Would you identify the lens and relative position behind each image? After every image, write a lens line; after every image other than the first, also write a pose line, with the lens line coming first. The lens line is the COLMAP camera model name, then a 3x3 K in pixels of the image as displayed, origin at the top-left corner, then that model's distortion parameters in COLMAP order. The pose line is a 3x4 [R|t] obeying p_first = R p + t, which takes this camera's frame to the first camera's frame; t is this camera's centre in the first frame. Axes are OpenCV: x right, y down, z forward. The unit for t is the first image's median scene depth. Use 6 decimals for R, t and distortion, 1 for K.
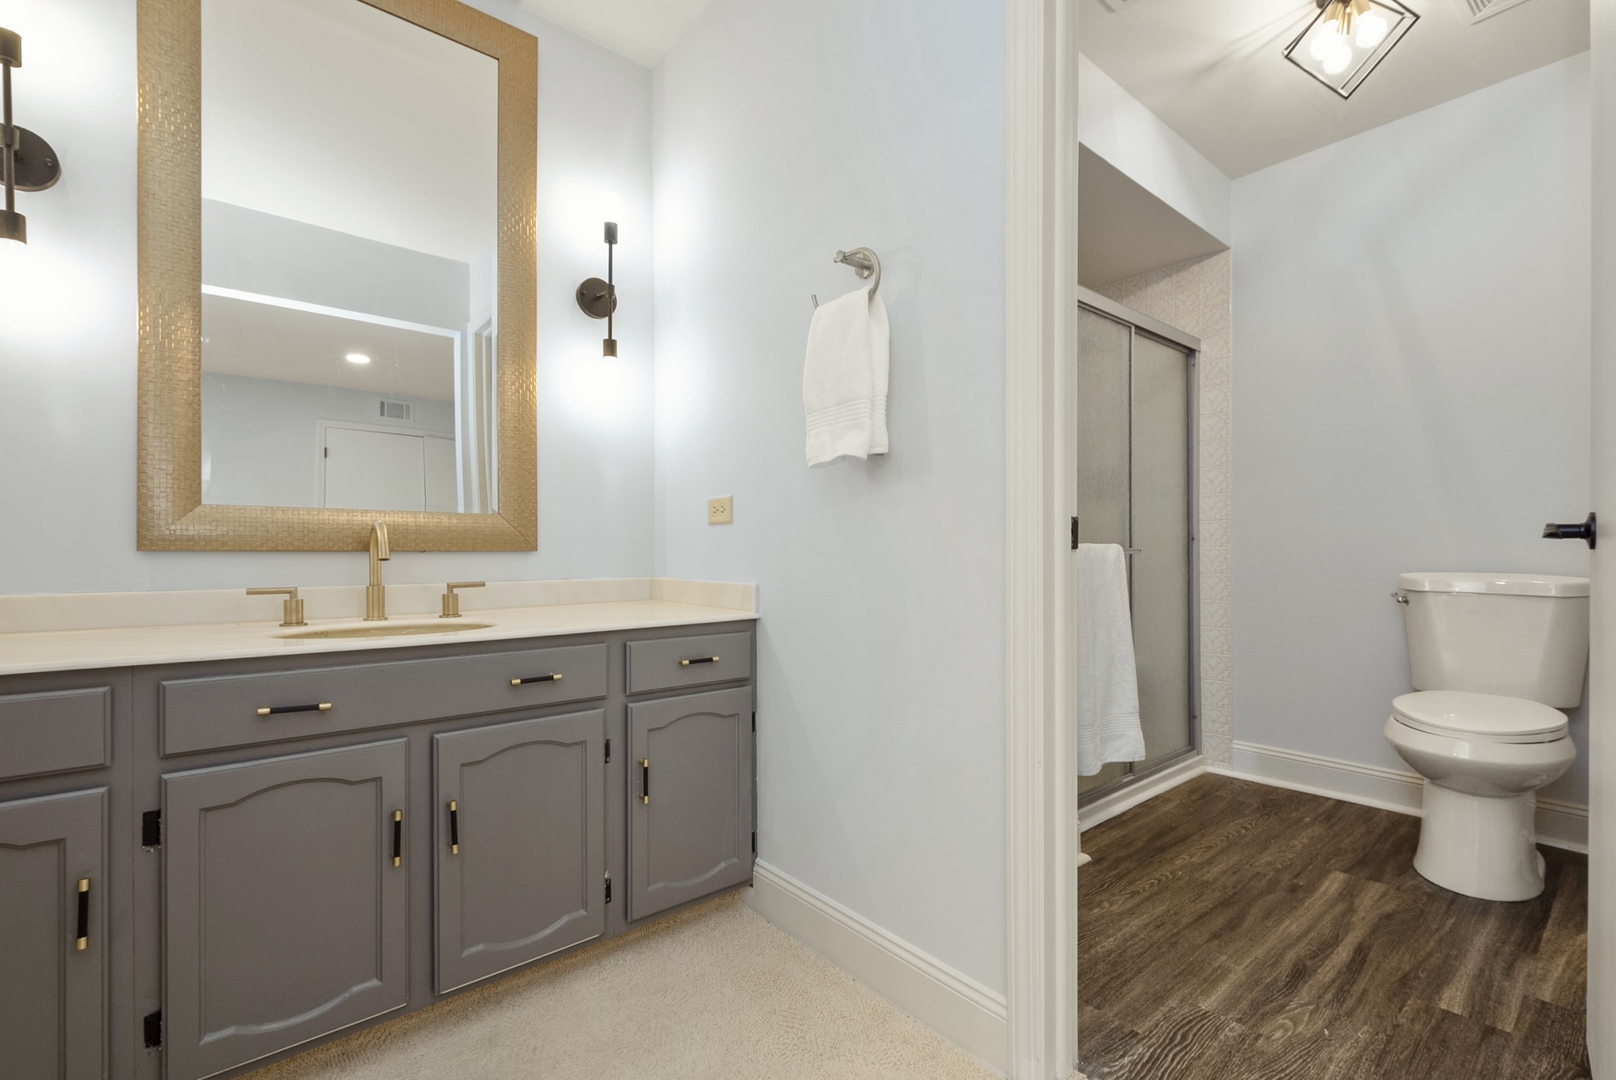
lens RADIAL K [[704.2, 0, 821.0], [0, 704.2, 544.3], [0, 0, 1]] dist [0.000938, 0.000168]
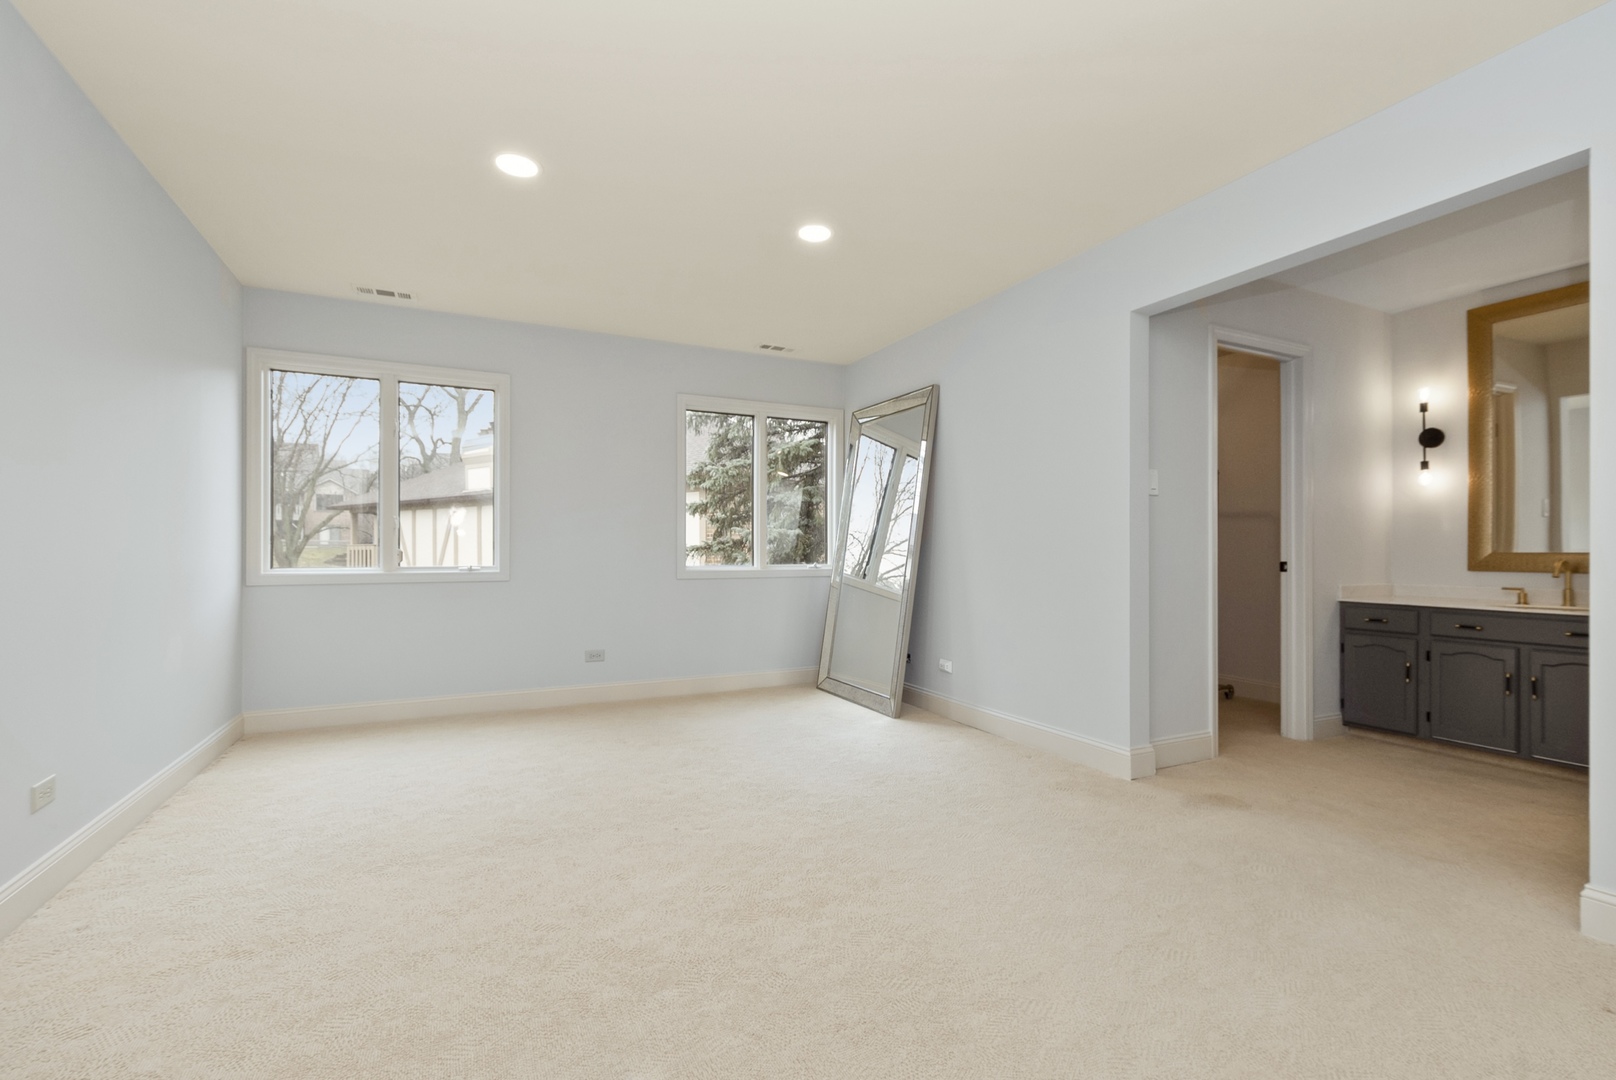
lens RADIAL K [[719.1, 0, 816.5], [0, 719.1, 551.1], [0, 0, 1]] dist [0.021085, 0.000035]
pose [[-0.237438, -0.003286, -0.971397, 2.199010], [0.003109, 0.999987, -0.004143, -0.057214], [0.971398, -0.004004, -0.237425, -0.693278]]
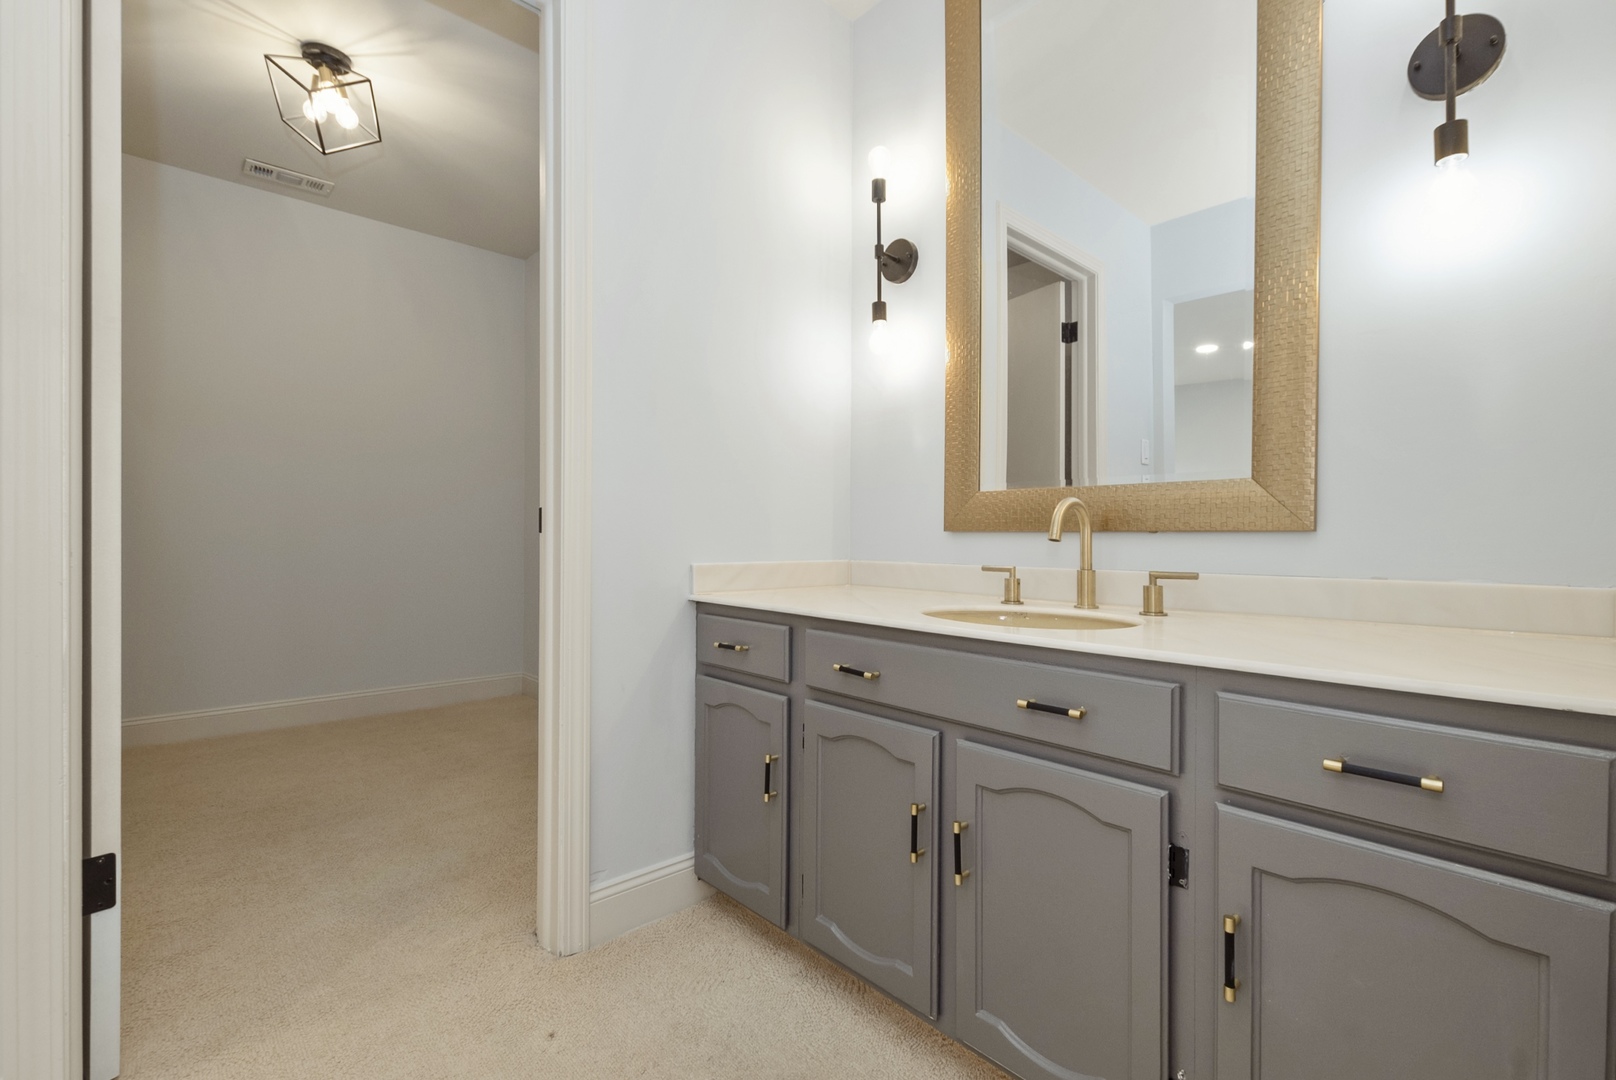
lens RADIAL K [[704.2, 0, 821.0], [0, 704.2, 544.3], [0, 0, 1]] dist [0.000938, 0.000168]
pose [[0.051999, 0.004570, -0.998637, 0.267337], [0.000713, 0.999989, 0.004614, 0.024877], [0.998647, -0.000952, 0.051996, 0.692144]]
